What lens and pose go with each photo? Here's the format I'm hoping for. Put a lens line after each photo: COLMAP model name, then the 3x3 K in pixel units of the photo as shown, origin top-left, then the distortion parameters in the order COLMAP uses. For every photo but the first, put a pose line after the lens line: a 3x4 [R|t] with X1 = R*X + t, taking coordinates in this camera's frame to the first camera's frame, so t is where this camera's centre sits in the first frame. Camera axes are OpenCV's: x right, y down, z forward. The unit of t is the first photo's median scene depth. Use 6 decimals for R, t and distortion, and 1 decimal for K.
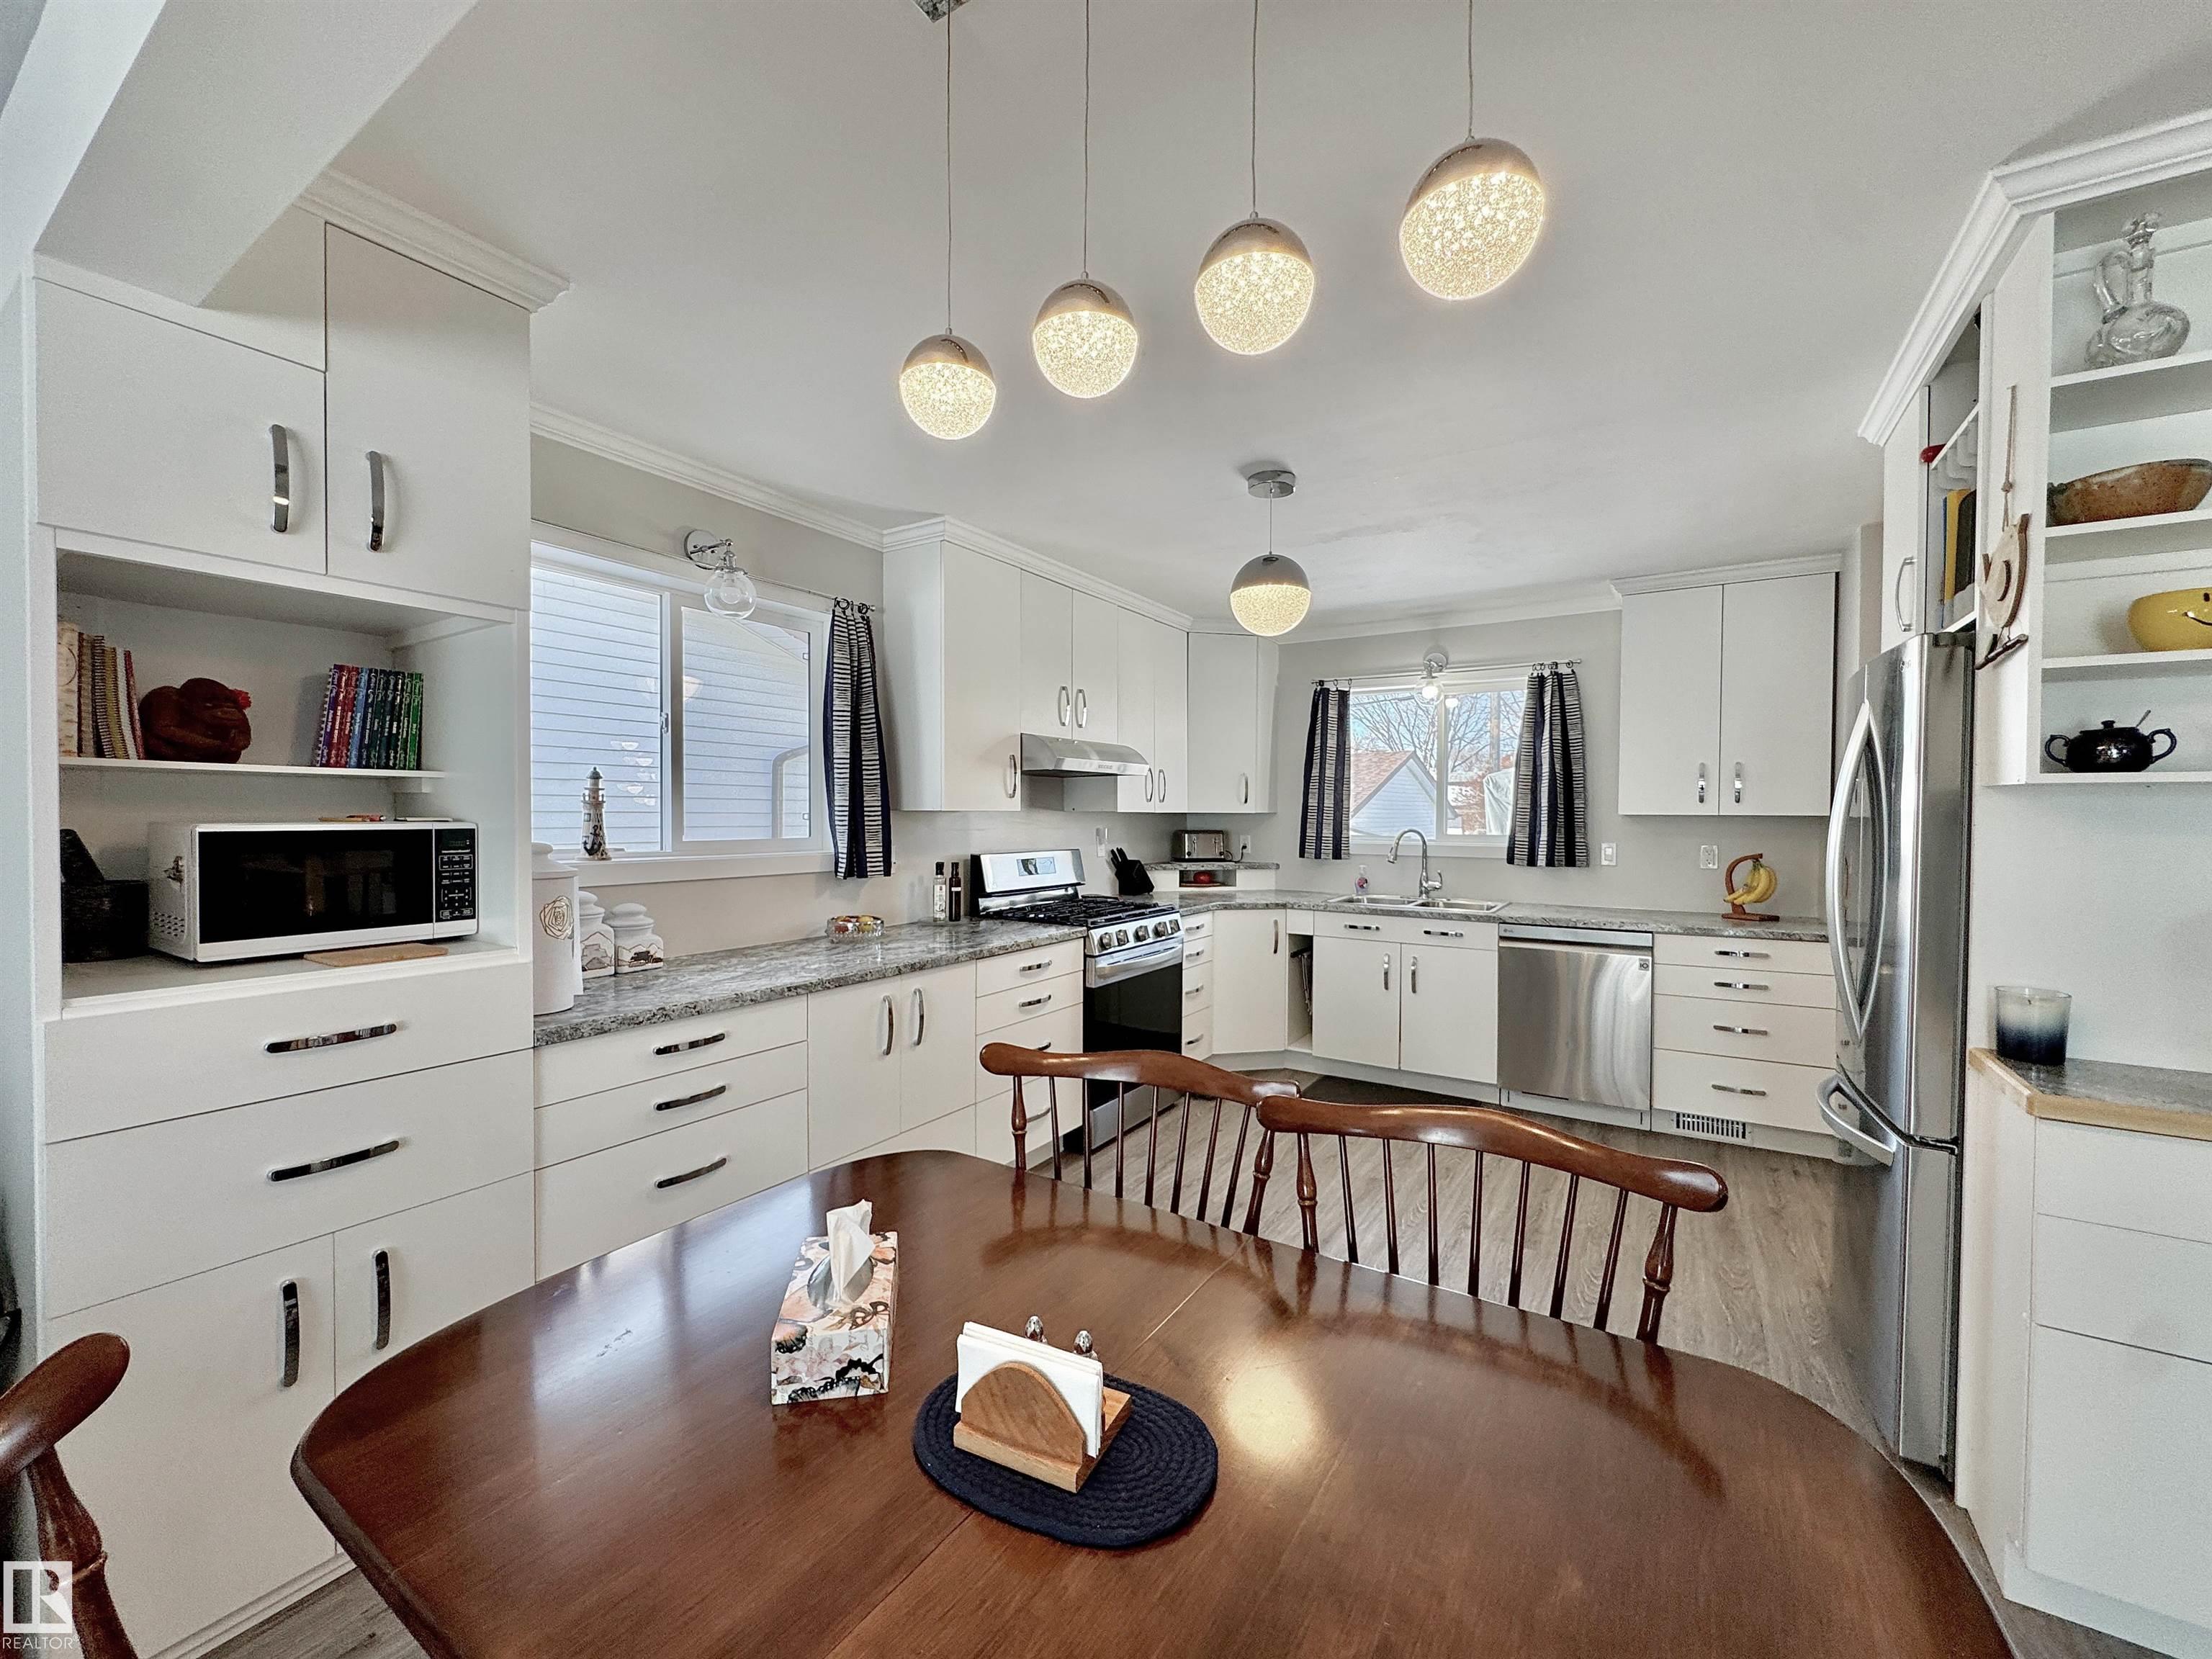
lens RADIAL K [[889.6, 0, 1098.8], [0, 889.6, 832.1], [0, 0, 1]] dist [-0.000600, 0.000038]
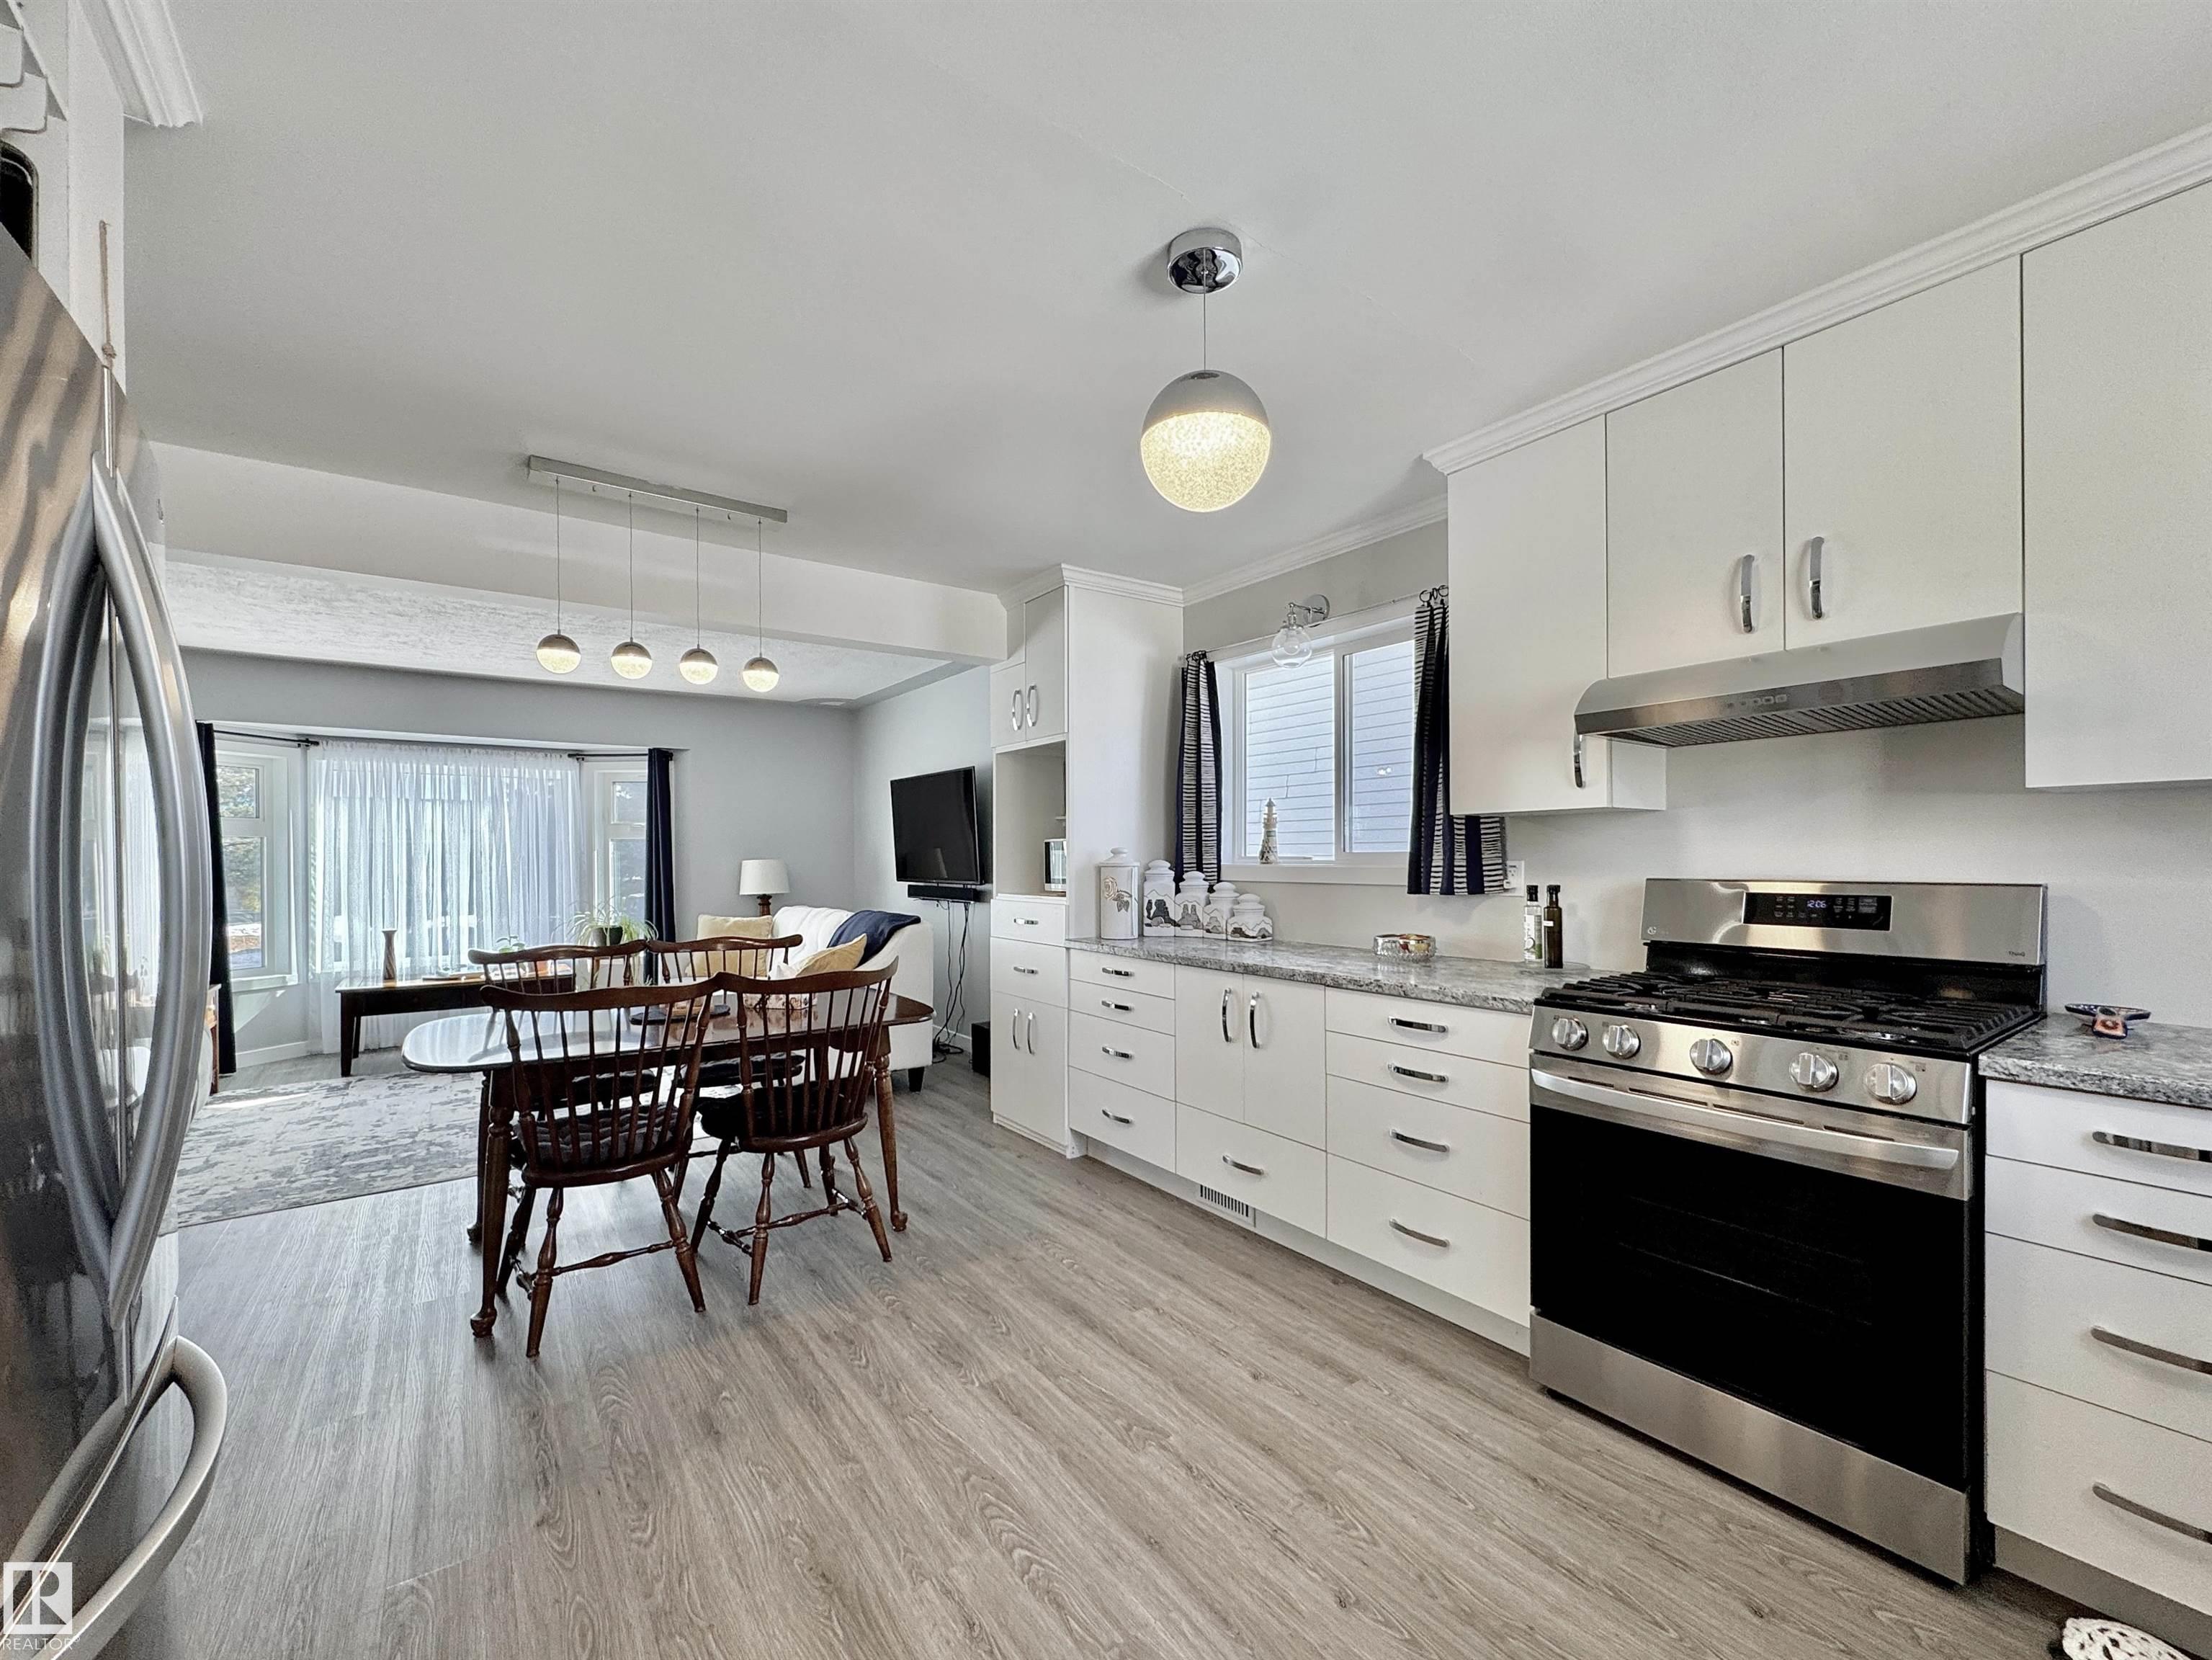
lens RADIAL K [[889.7, 0, 1098.8], [0, 889.7, 832.6], [0, 0, 1]] dist [-0.000600, 0.000038]
pose [[-0.350388, -0.027739, -0.936194, 0.833664], [-0.015815, 0.999594, -0.023698, 0.019632], [0.936471, 0.006503, -0.350685, 1.208446]]
